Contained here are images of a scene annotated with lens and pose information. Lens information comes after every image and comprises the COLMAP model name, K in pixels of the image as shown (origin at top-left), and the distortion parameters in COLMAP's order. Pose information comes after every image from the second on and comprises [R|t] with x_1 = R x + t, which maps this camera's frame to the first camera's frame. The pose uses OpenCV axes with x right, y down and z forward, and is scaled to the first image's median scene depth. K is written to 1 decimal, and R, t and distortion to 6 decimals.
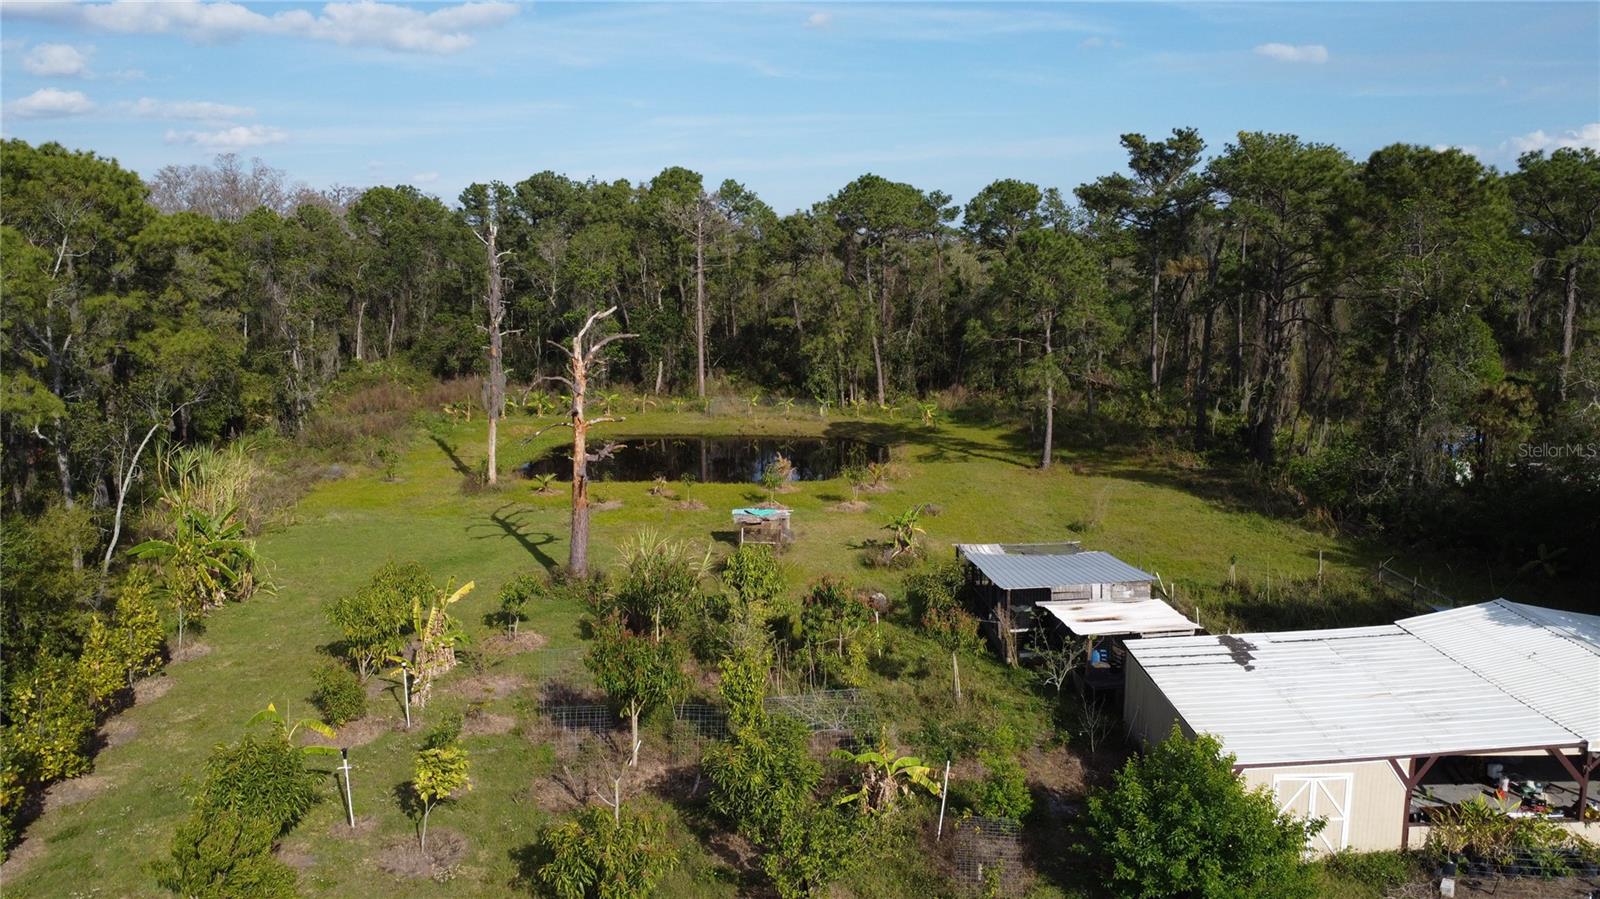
lens RADIAL K [[1156.3, 0, 800.1], [0, 1156.3, 452.5], [0, 0, 1]] dist [-0.030765, -0.007681]
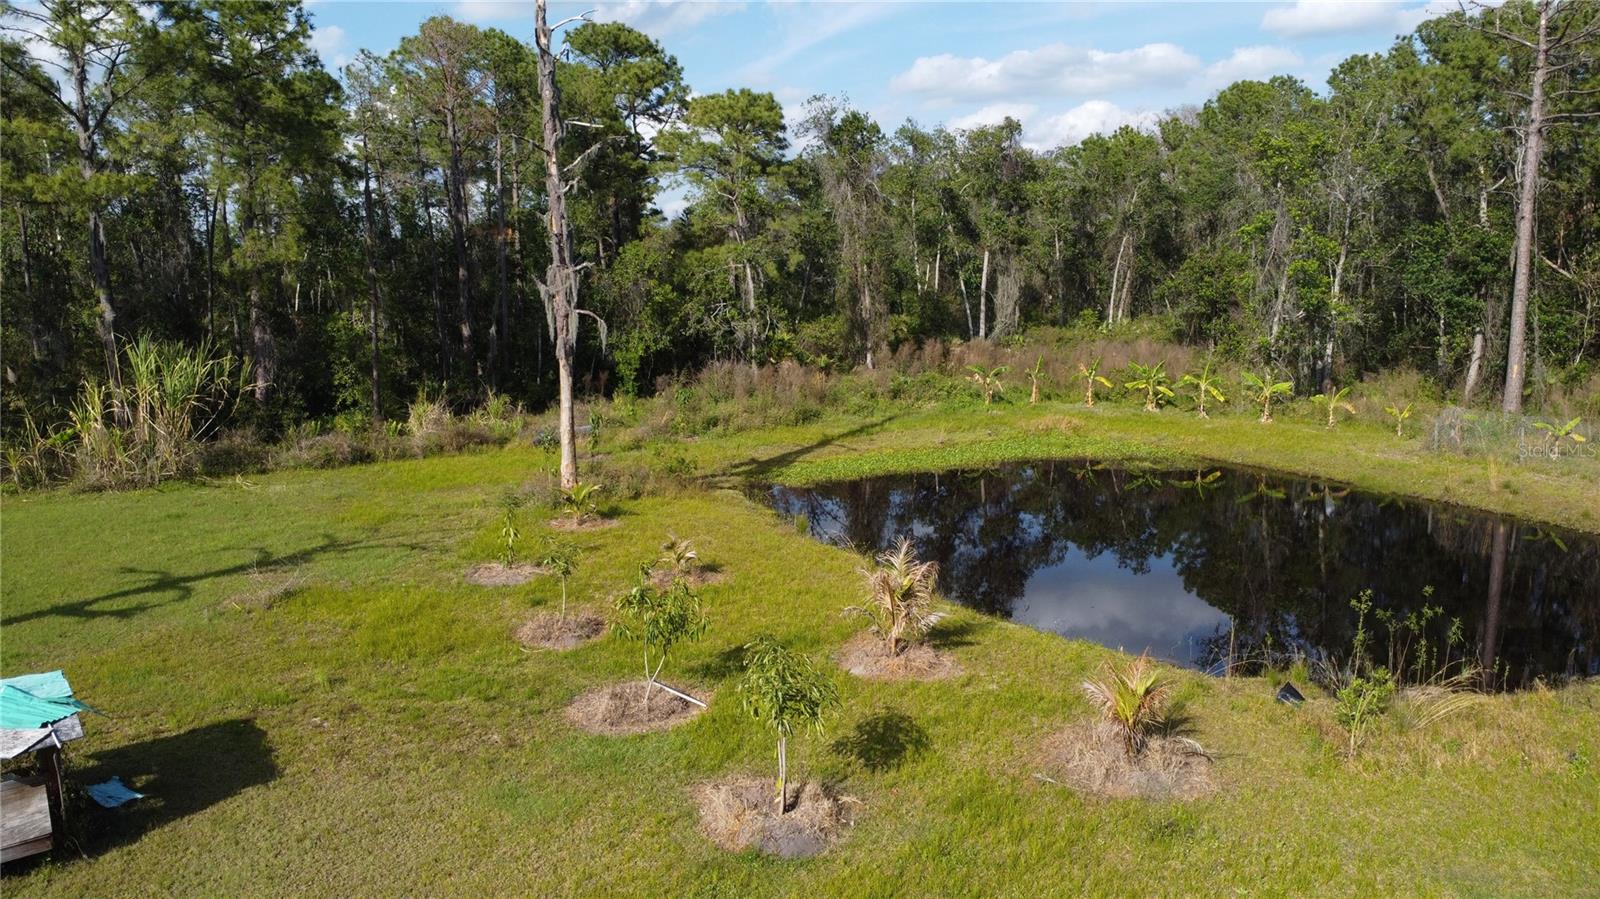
lens RADIAL K [[1156.3, 0, 795.6], [0, 1156.3, 455.5], [0, 0, 1]] dist [-0.030765, -0.007681]
pose [[0.527556, 0.142122, -0.837547, 0.232990], [-0.140584, 0.986919, 0.078917, -0.043981], [0.837807, 0.076112, 0.540635, 0.849351]]
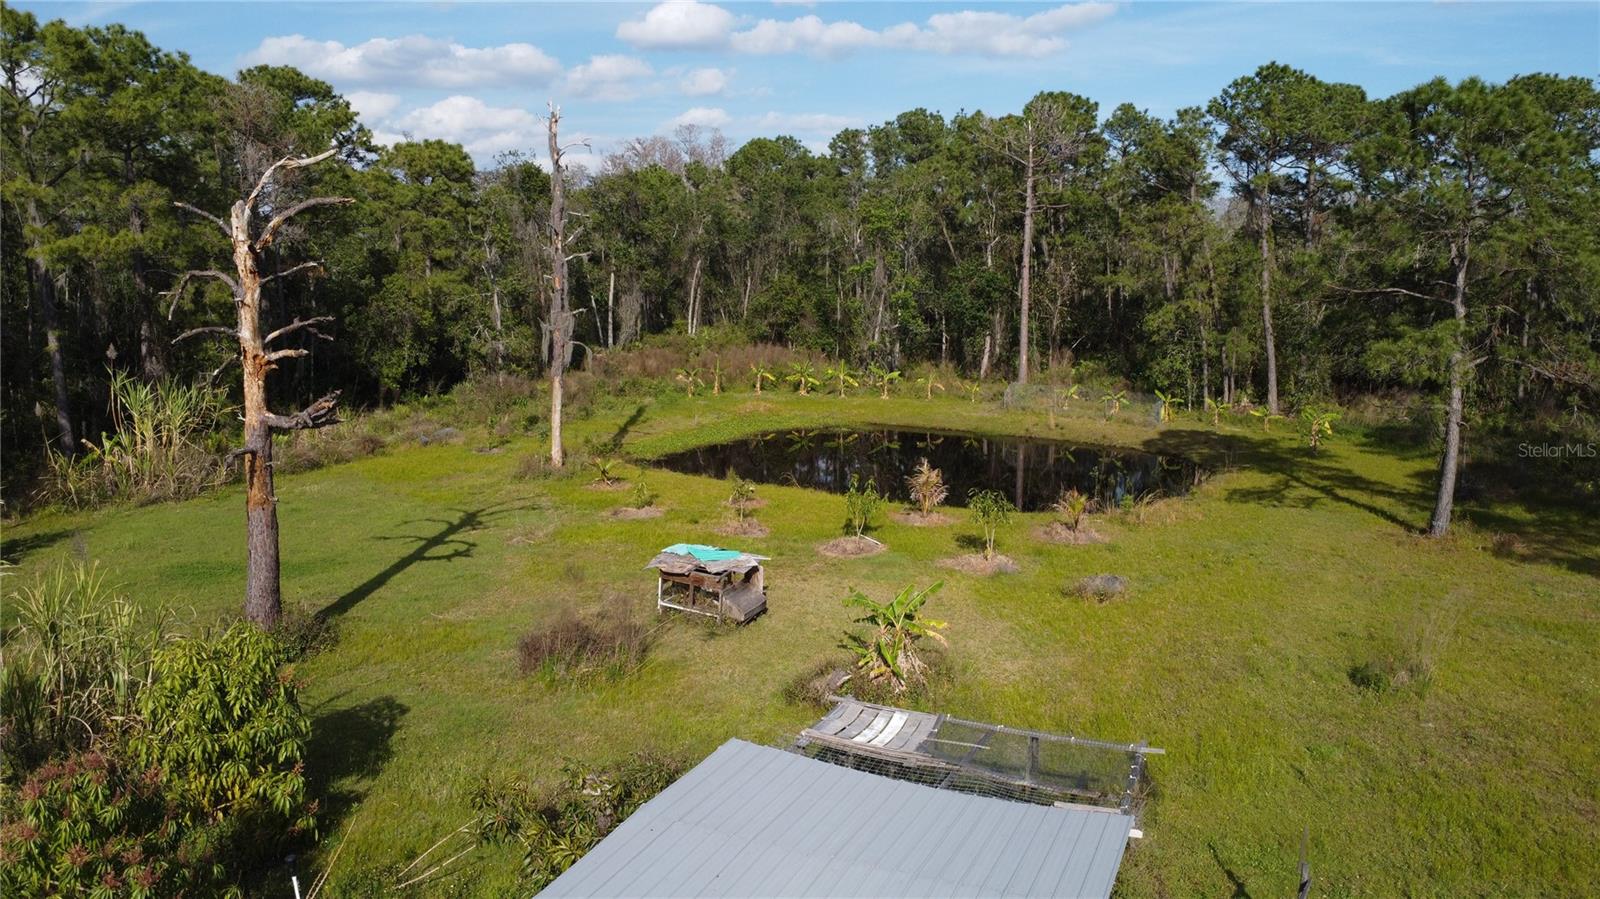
lens RADIAL K [[1156.3, 0, 794.3], [0, 1156.3, 458.3], [0, 0, 1]] dist [-0.030765, -0.007681]
pose [[0.882153, 0.090424, -0.462201, 0.215265], [-0.089186, 0.995712, 0.024579, -0.009386], [0.462441, 0.019540, 0.886435, 0.444933]]
